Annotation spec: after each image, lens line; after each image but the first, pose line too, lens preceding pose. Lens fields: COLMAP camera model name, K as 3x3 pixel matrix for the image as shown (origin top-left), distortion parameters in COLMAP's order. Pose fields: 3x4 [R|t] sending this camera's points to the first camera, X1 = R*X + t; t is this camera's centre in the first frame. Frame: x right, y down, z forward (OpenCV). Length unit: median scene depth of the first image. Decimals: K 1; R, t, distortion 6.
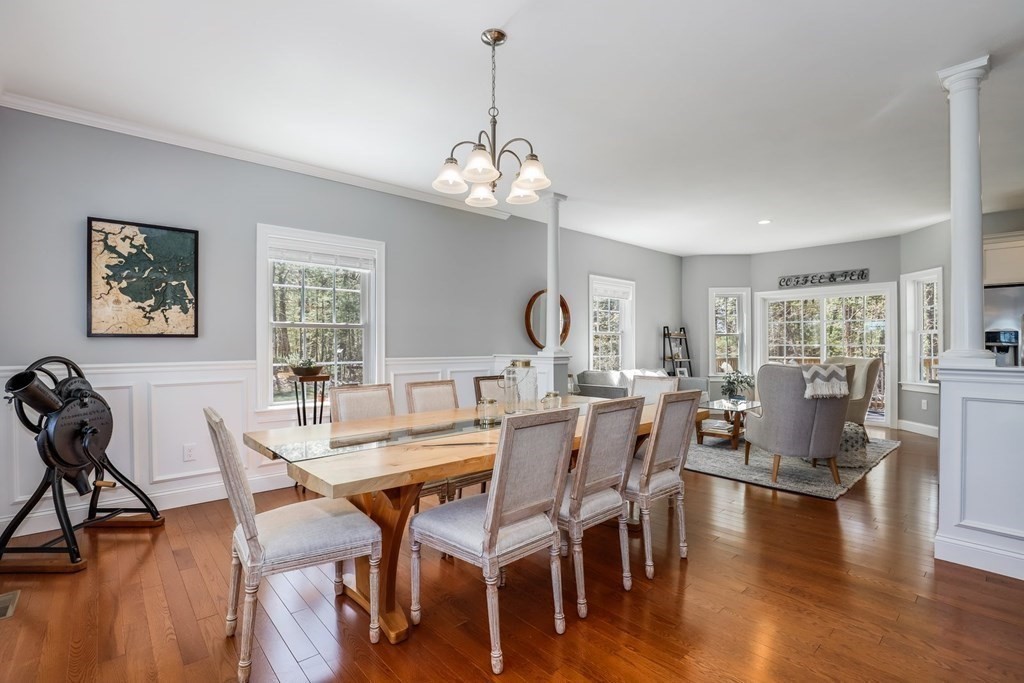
lens RADIAL K [[474.2, 0, 512.1], [0, 474.2, 343.3], [0, 0, 1]] dist [-0.027999, -0.000314]
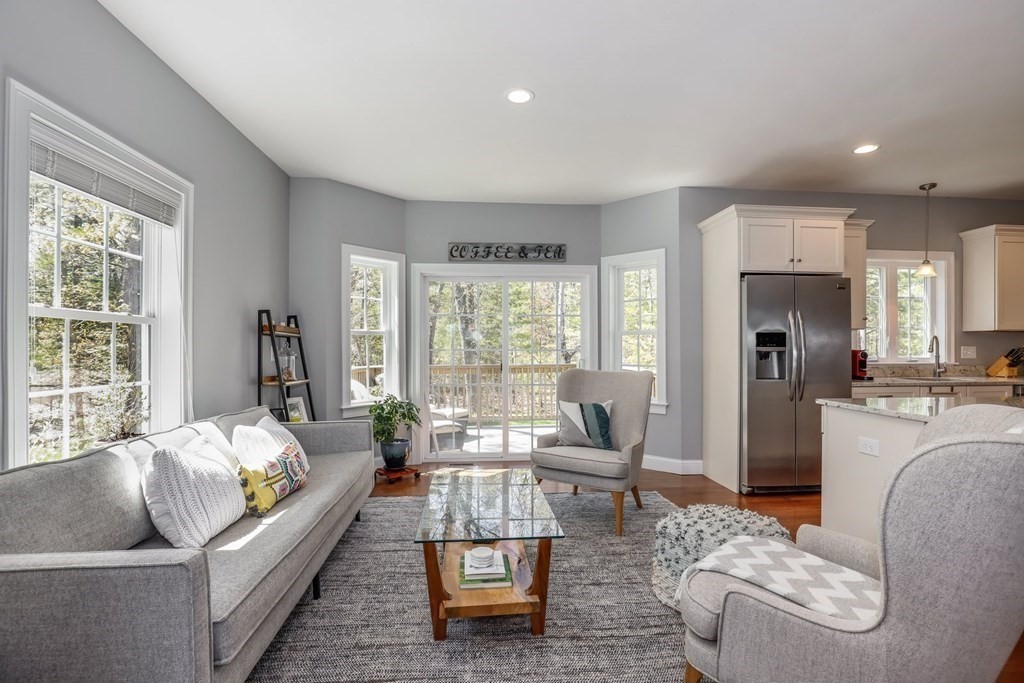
lens RADIAL K [[474.2, 0, 510.1], [0, 474.2, 345.2], [0, 0, 1]] dist [-0.027999, -0.000314]
pose [[0.610999, 0.004617, 0.791618, 0.118898], [-0.001369, 0.999988, -0.004776, -0.000007], [-0.791630, 0.001834, 0.610998, 0.568422]]
